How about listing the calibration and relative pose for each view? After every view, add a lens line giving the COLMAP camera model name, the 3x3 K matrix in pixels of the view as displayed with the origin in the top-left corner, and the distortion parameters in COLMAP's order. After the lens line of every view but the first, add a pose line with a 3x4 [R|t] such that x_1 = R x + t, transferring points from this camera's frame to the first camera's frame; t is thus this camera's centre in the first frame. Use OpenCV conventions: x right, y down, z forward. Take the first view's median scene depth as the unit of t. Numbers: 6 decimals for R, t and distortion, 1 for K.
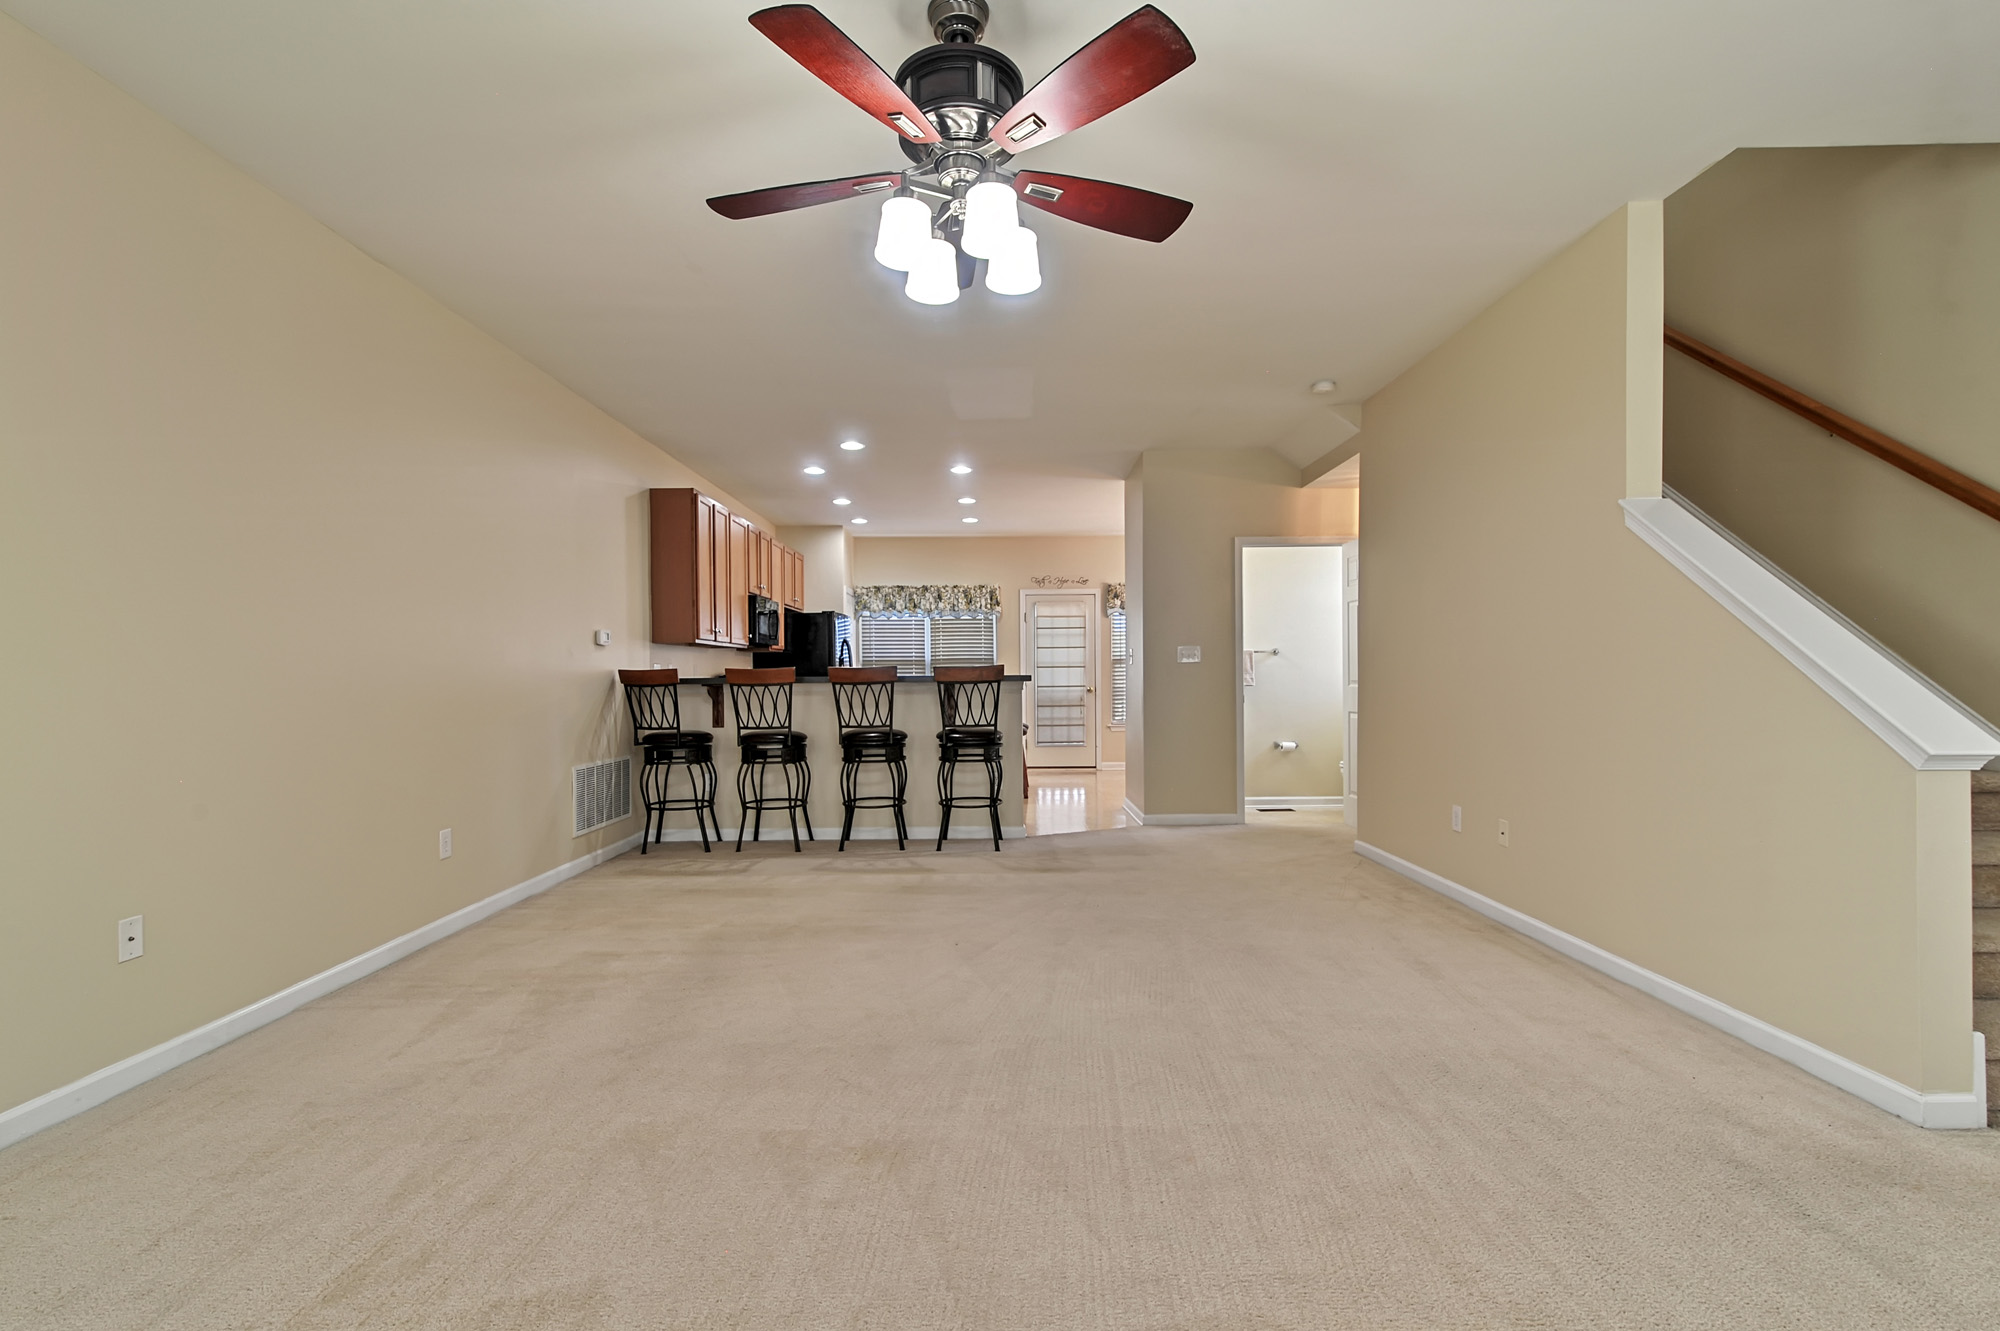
lens RADIAL K [[925.5, 0, 998.1], [0, 925.5, 667.8], [0, 0, 1]] dist [0.004057, 0.000562]
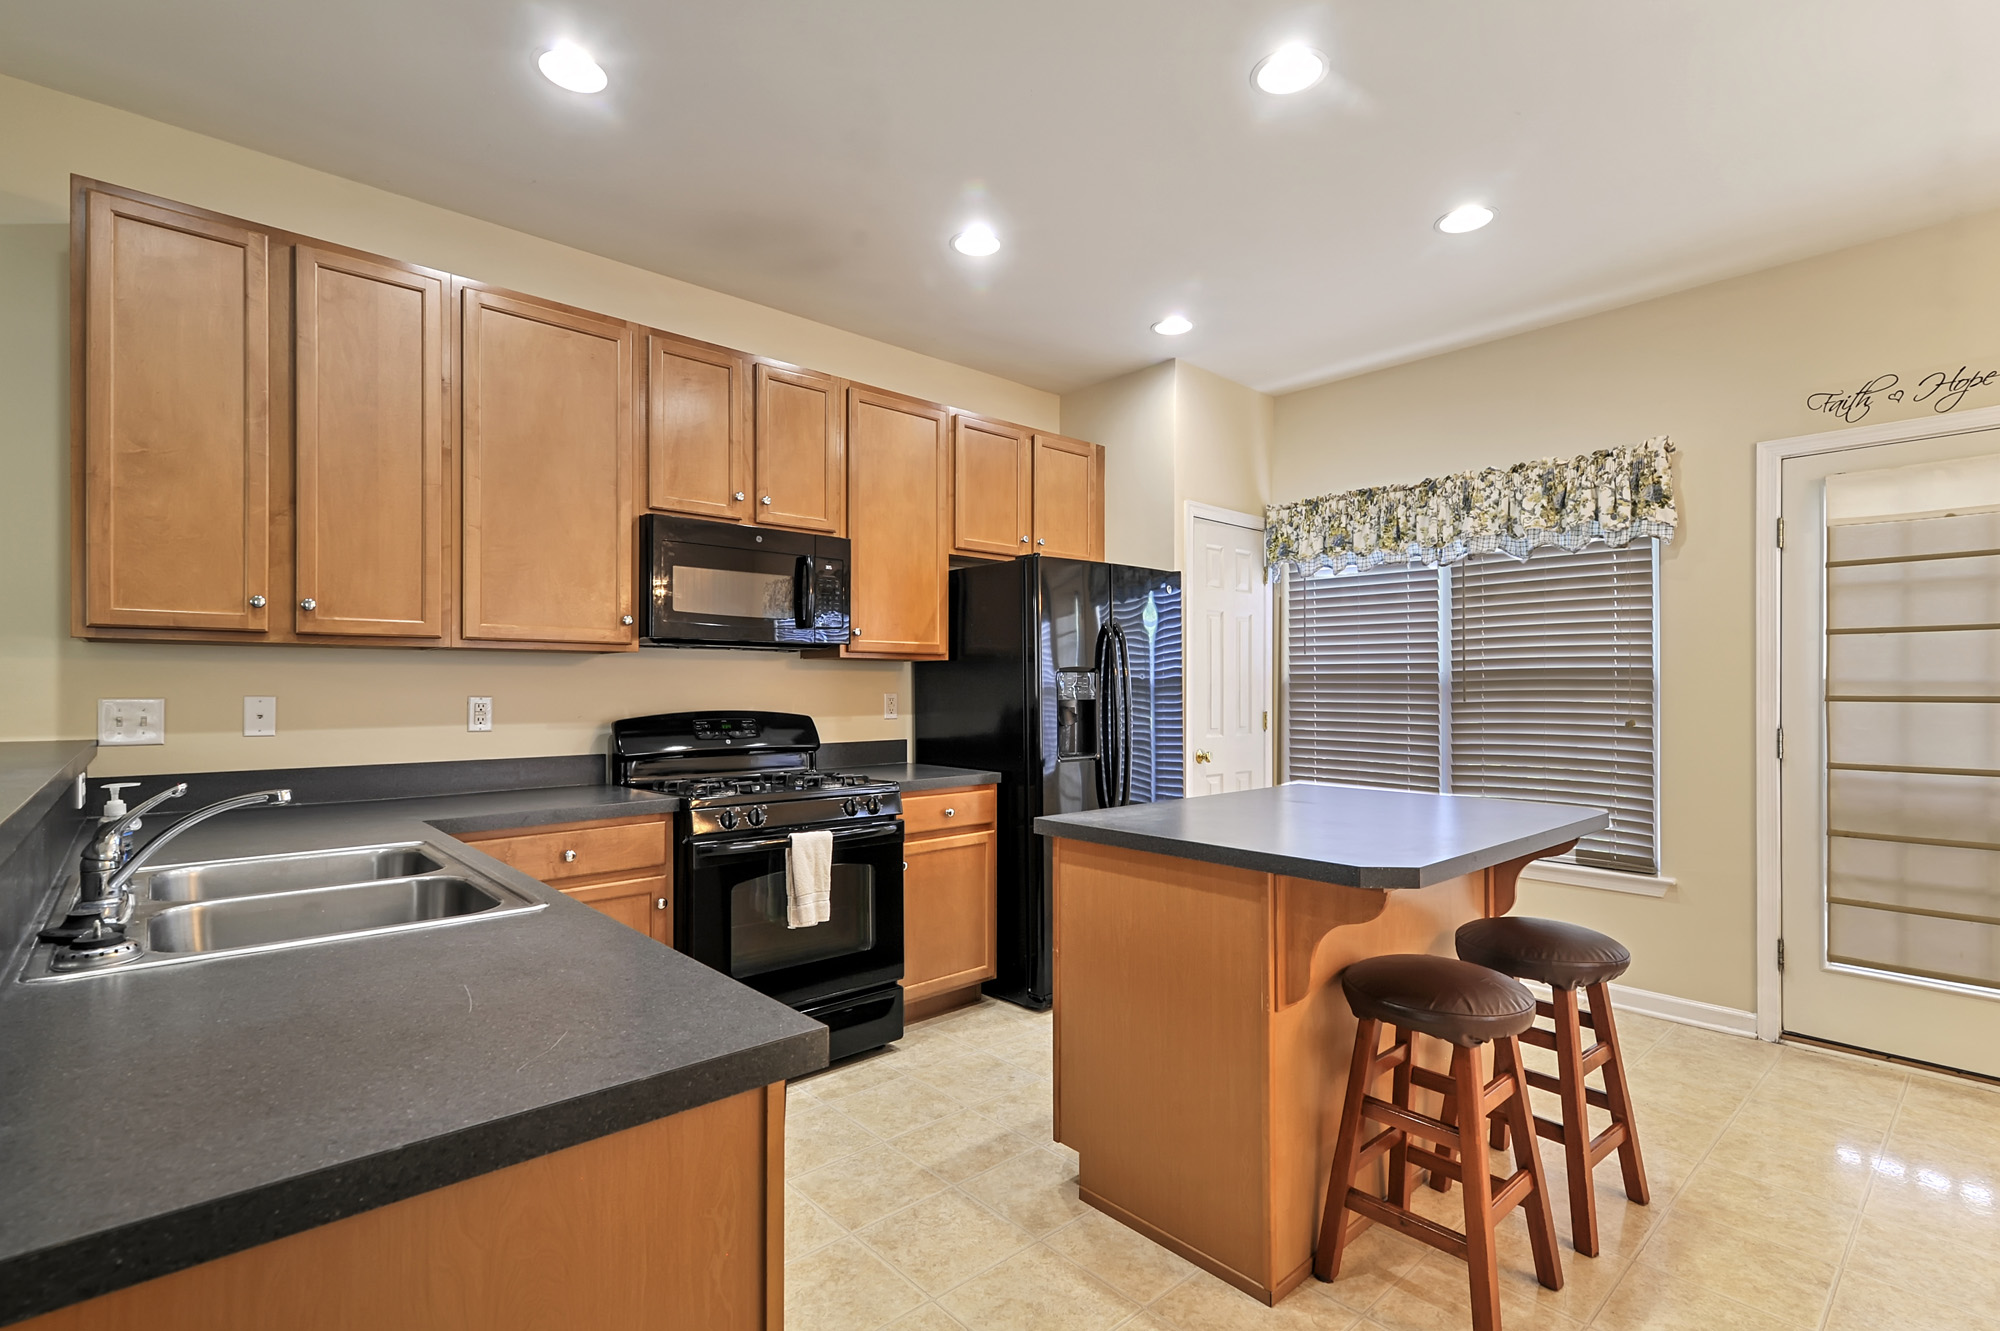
lens RADIAL K [[925.5, 0, 996.0], [0, 925.5, 677.1], [0, 0, 1]] dist [0.004057, 0.000562]
pose [[0.651655, -0.001734, -0.758513, 0.093438], [-0.001960, 0.999990, -0.003970, -0.005780], [0.758513, 0.004074, 0.651645, 0.619074]]
